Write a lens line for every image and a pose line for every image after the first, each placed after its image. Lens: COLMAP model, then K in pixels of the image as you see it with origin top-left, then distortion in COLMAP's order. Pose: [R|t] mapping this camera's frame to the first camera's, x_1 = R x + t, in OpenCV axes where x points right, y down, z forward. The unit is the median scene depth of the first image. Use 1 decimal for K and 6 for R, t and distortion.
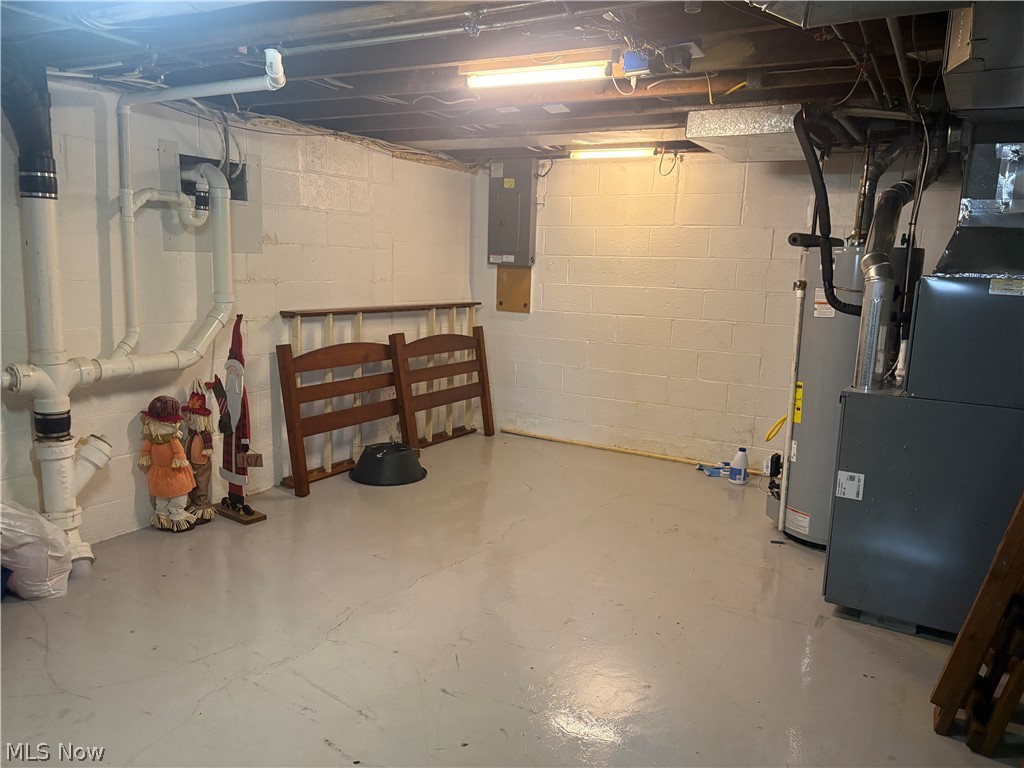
lens RADIAL K [[769.5, 0, 512.0], [0, 769.5, 384.0], [0, 0, 1]] dist [0.078715, -0.003494]
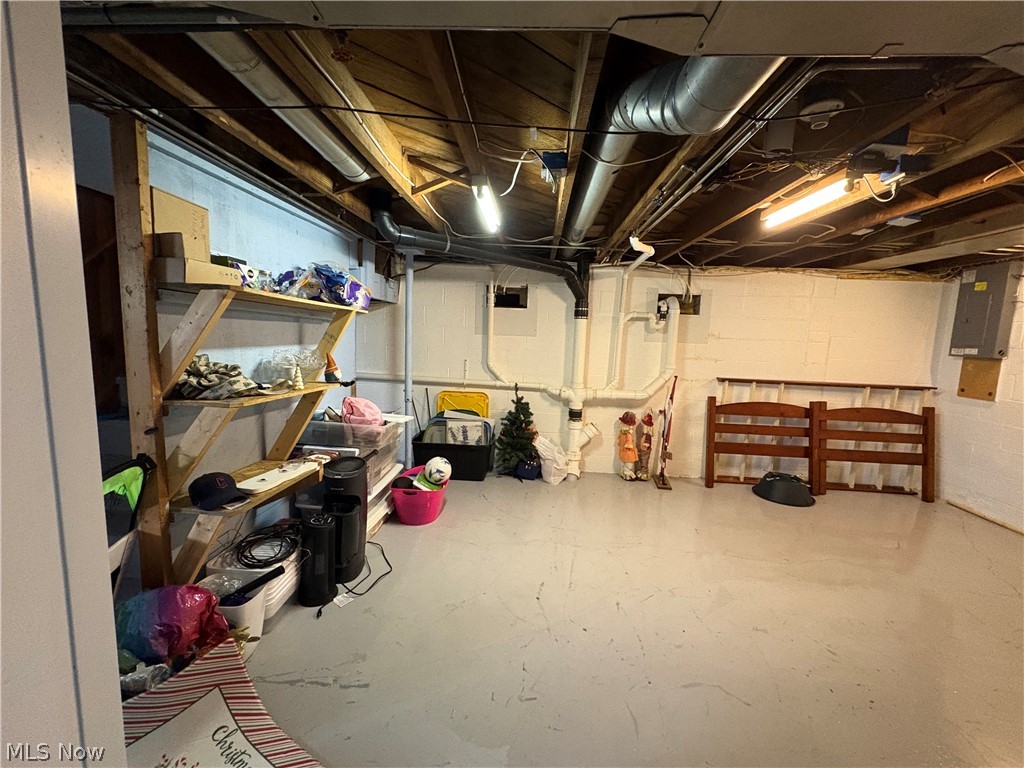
lens RADIAL K [[406.2, 0, 510.6], [0, 406.2, 382.6], [0, 0, 1]] dist [-0.000082, -0.000042]
pose [[0.467443, 0.088397, -0.879593, 0.239203], [-0.165236, 0.986189, 0.011298, -0.014732], [0.868444, 0.140059, 0.475594, 0.156867]]
